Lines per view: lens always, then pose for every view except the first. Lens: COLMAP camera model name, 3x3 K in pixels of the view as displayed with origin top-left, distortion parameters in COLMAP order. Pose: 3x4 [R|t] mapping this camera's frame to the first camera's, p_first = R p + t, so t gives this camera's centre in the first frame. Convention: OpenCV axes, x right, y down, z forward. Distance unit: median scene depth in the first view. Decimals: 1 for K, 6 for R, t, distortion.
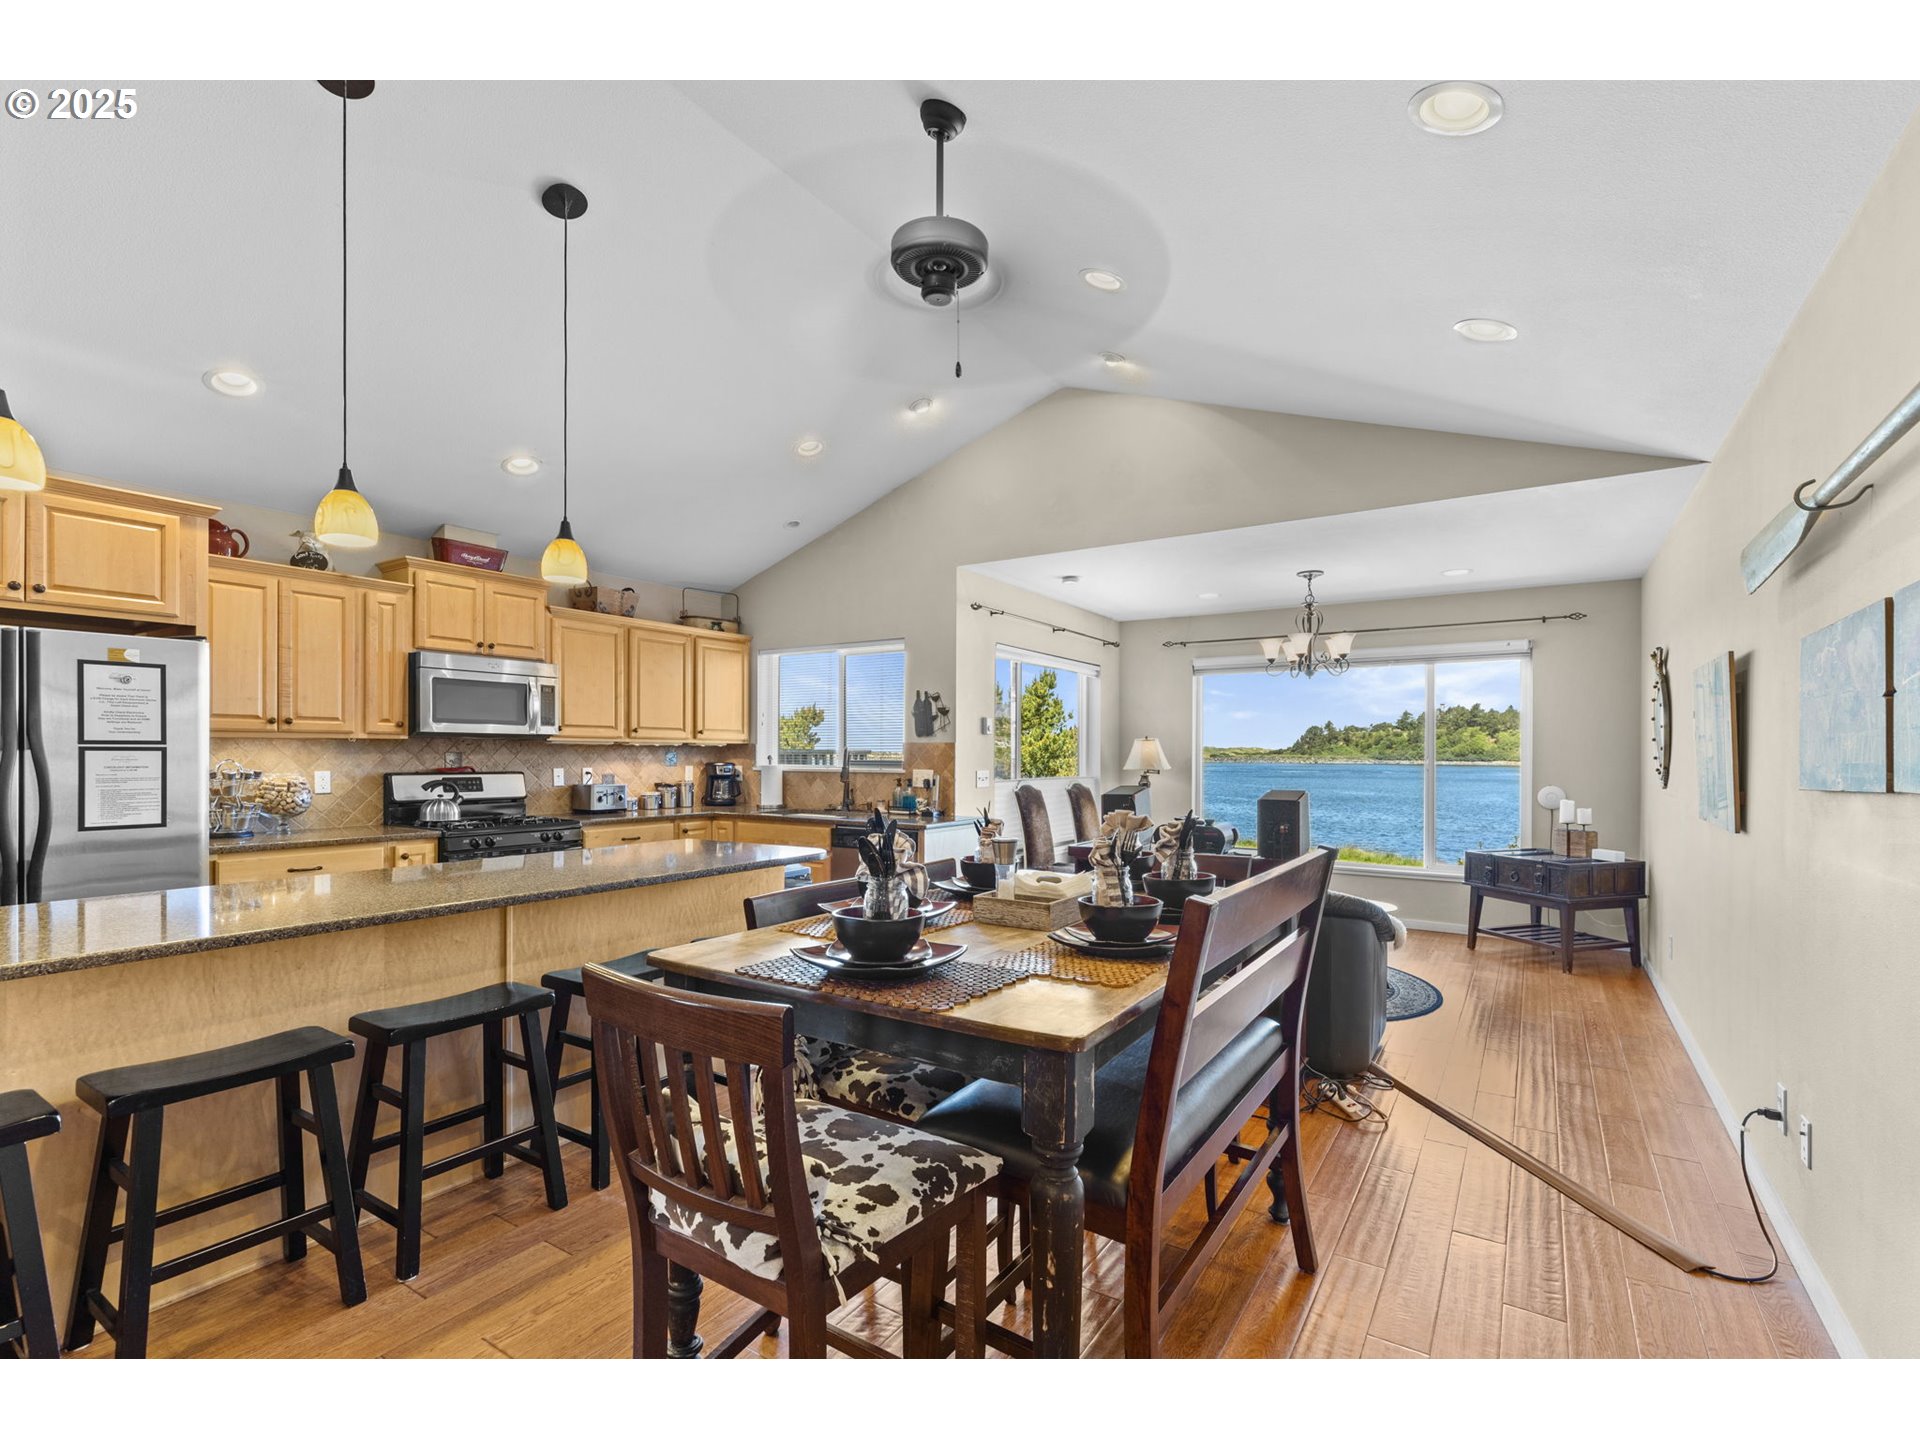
lens RADIAL K [[881.9, 0, 964.7], [0, 881.9, 748.0], [0, 0, 1]] dist [0.005020, 0.000130]
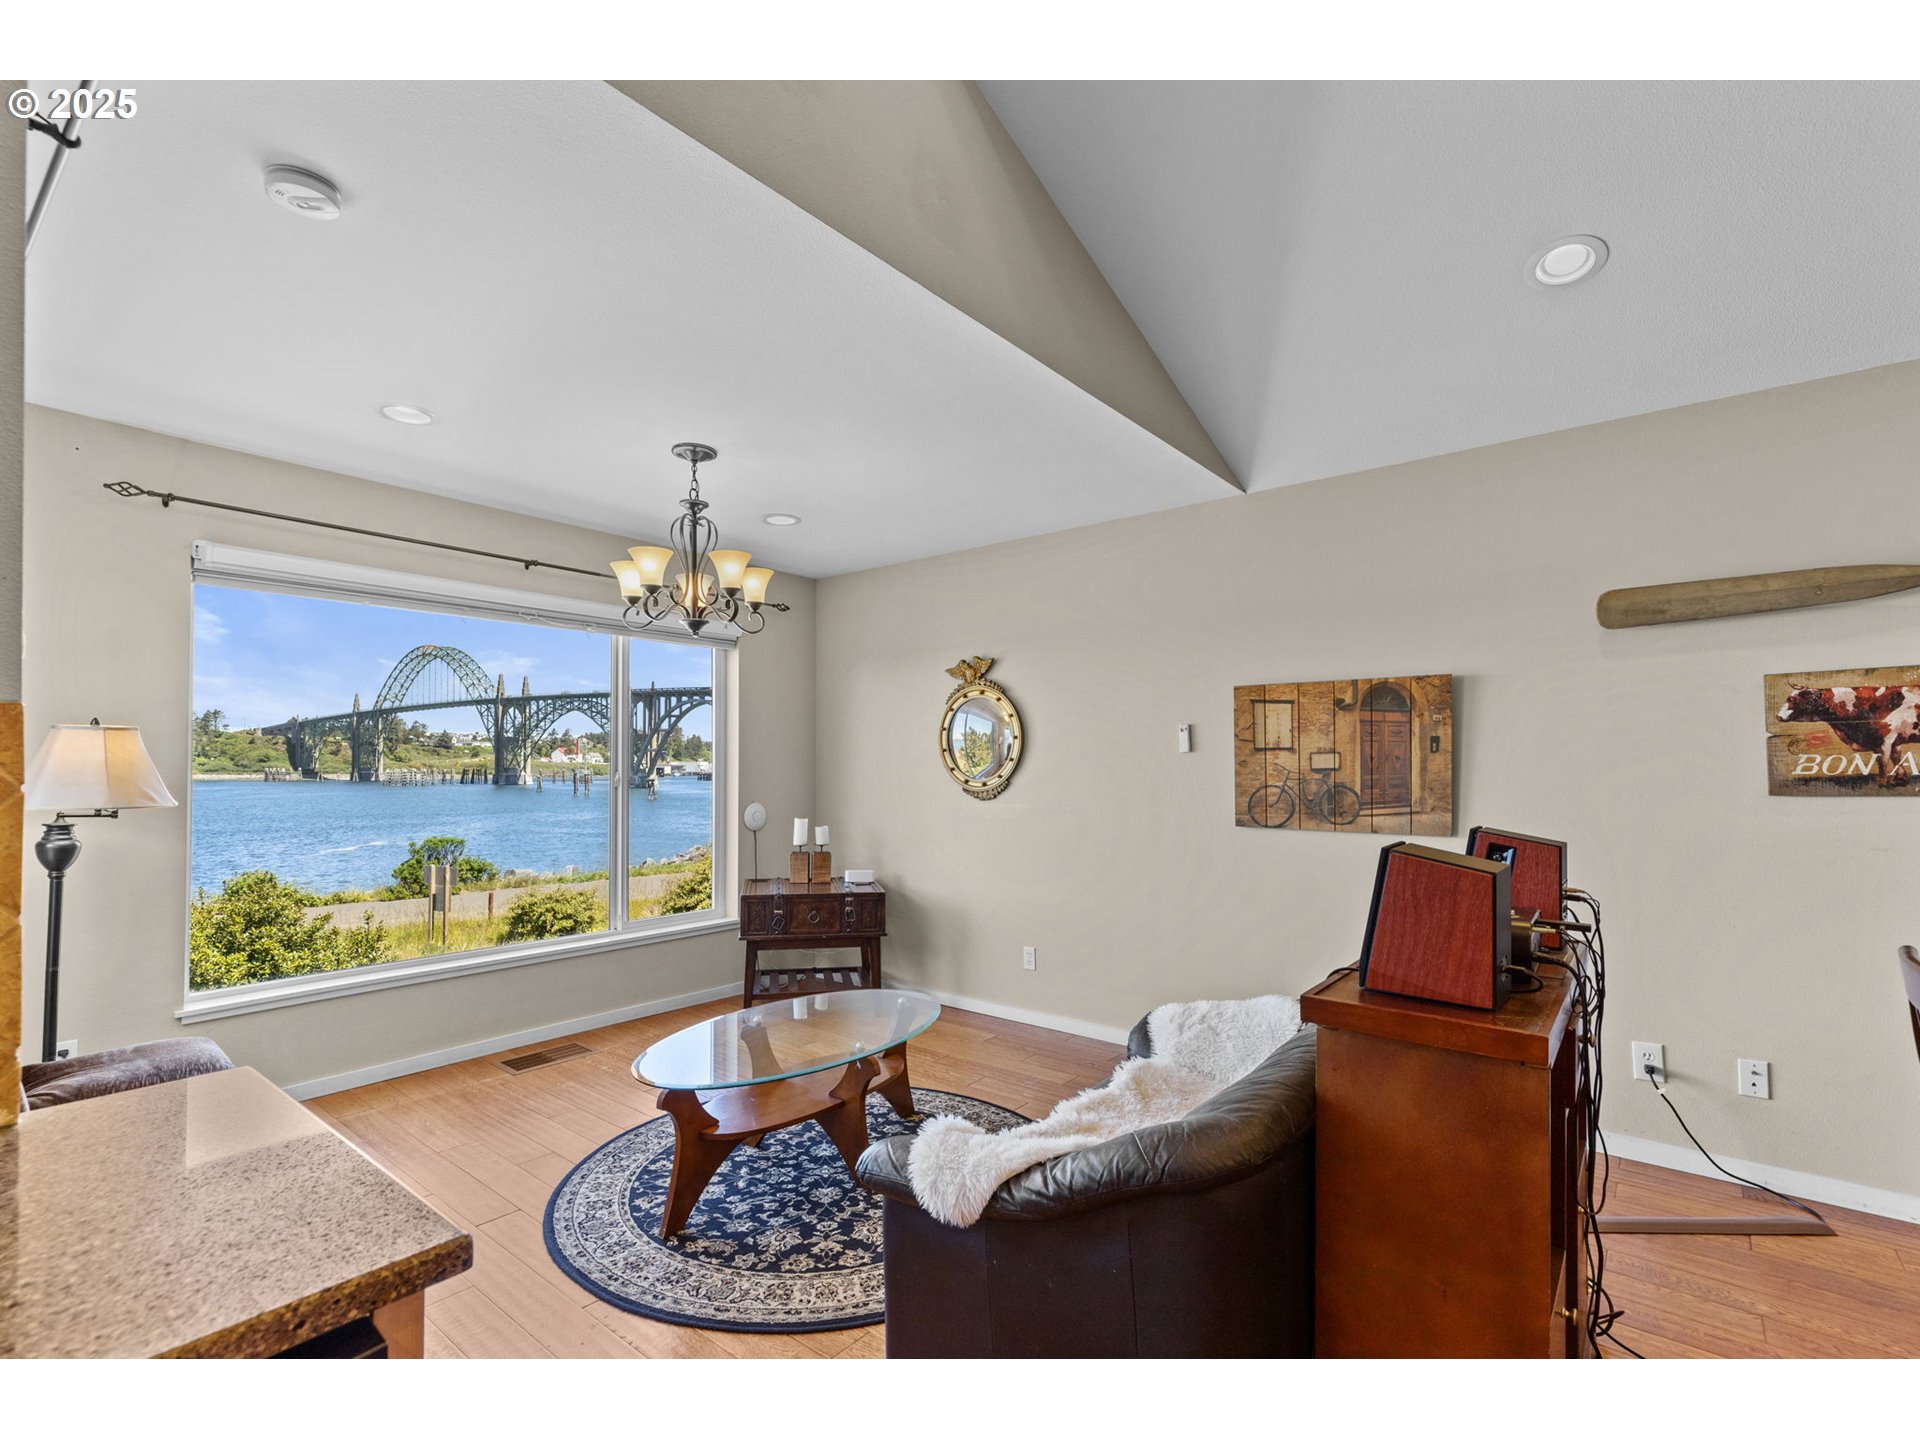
lens RADIAL K [[881.9, 0, 946.7], [0, 881.9, 760.9], [0, 0, 1]] dist [0.005020, 0.000130]
pose [[0.110481, 0.004907, 0.993866, -0.156649], [-0.007143, 0.999966, -0.004143, 0.004354], [-0.993853, -0.006642, 0.110512, 0.755466]]
